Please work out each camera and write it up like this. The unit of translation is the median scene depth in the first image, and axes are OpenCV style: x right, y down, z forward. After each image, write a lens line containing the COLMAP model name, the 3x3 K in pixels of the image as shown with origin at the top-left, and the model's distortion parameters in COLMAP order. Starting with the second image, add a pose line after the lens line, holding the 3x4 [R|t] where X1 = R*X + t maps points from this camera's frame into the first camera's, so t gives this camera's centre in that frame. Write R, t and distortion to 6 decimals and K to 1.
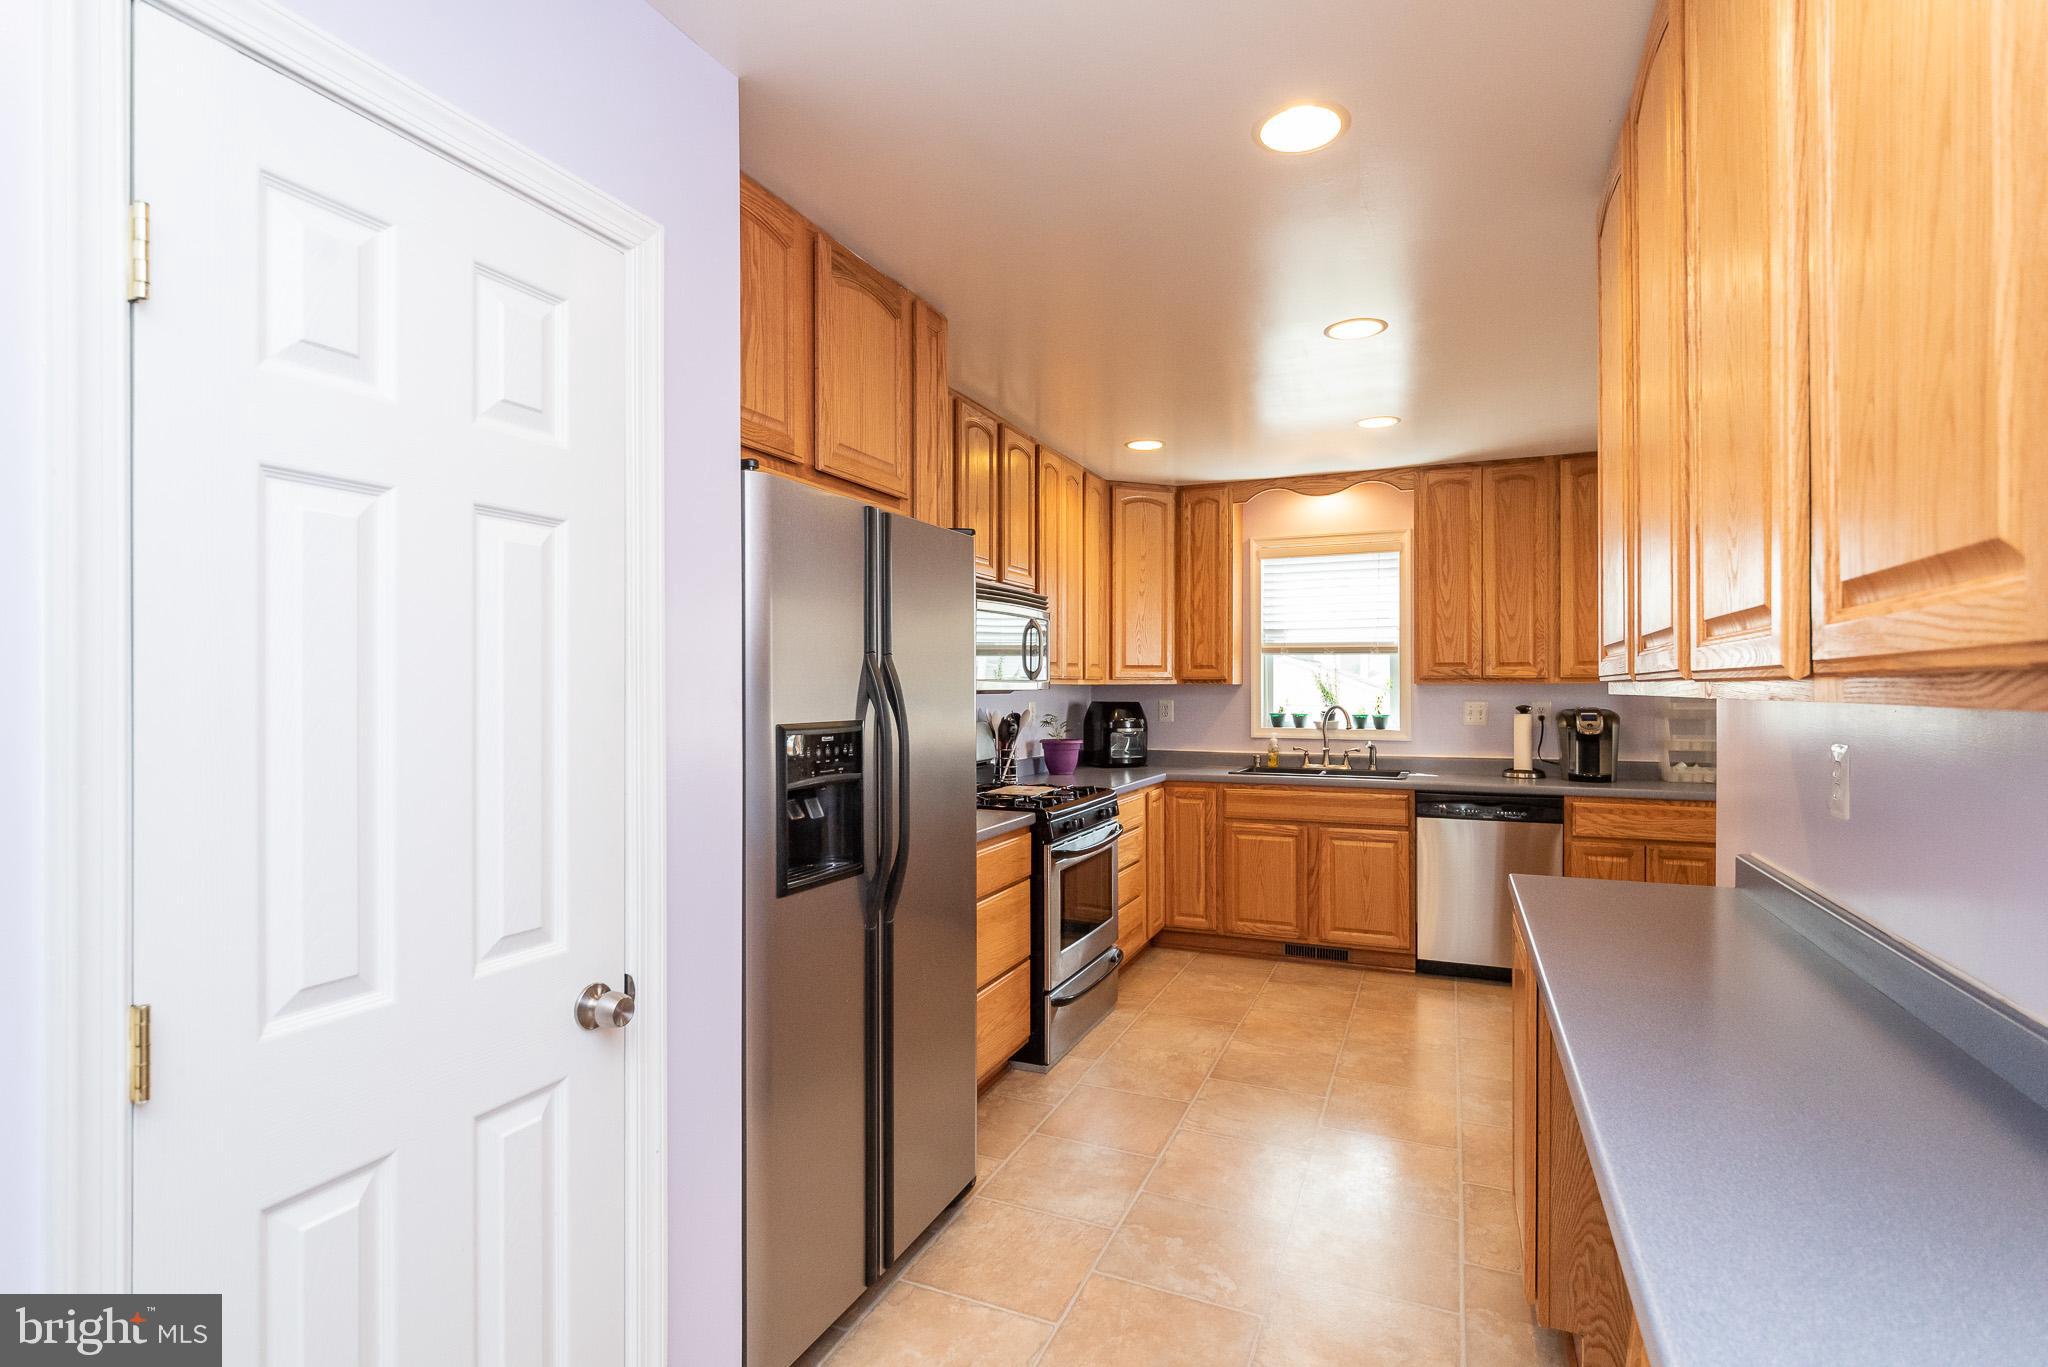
lens RADIAL K [[995.5, 0, 1022.8], [0, 995.5, 691.5], [0, 0, 1]] dist [0.002487, 0.000334]
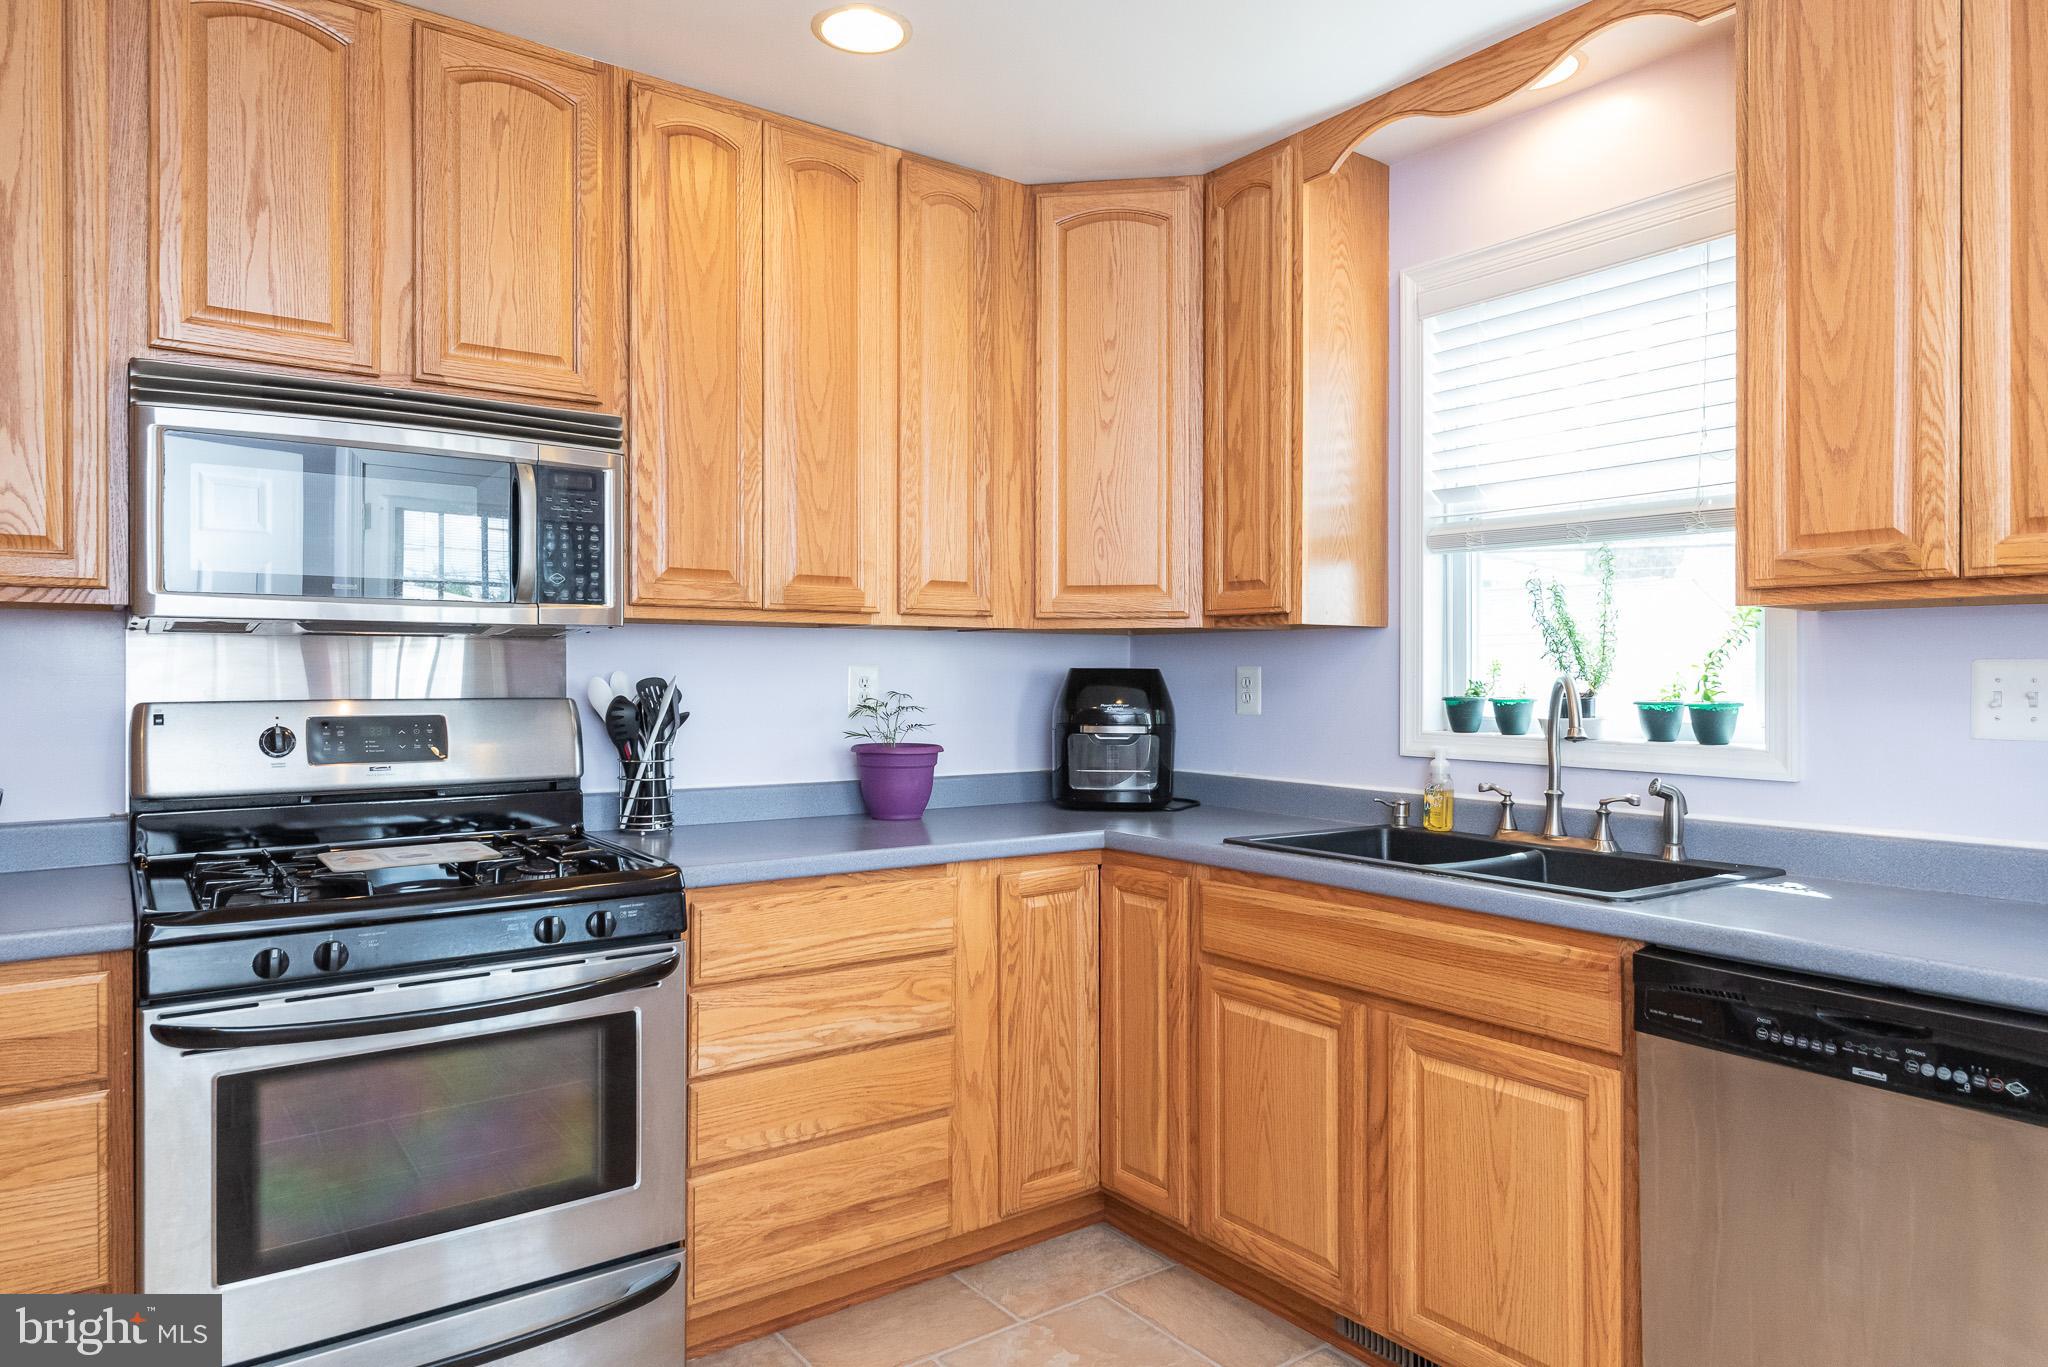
lens RADIAL K [[1255.0, 0, 1024.0], [0, 1255.0, 683.5], [0, 0, 1]] dist [-0.001129, -0.000469]
pose [[0.865425, 0.005537, -0.501007, 0.404287], [-0.005270, 0.999984, 0.001949, 0.018426], [0.501010, 0.000954, 0.865441, 0.539504]]
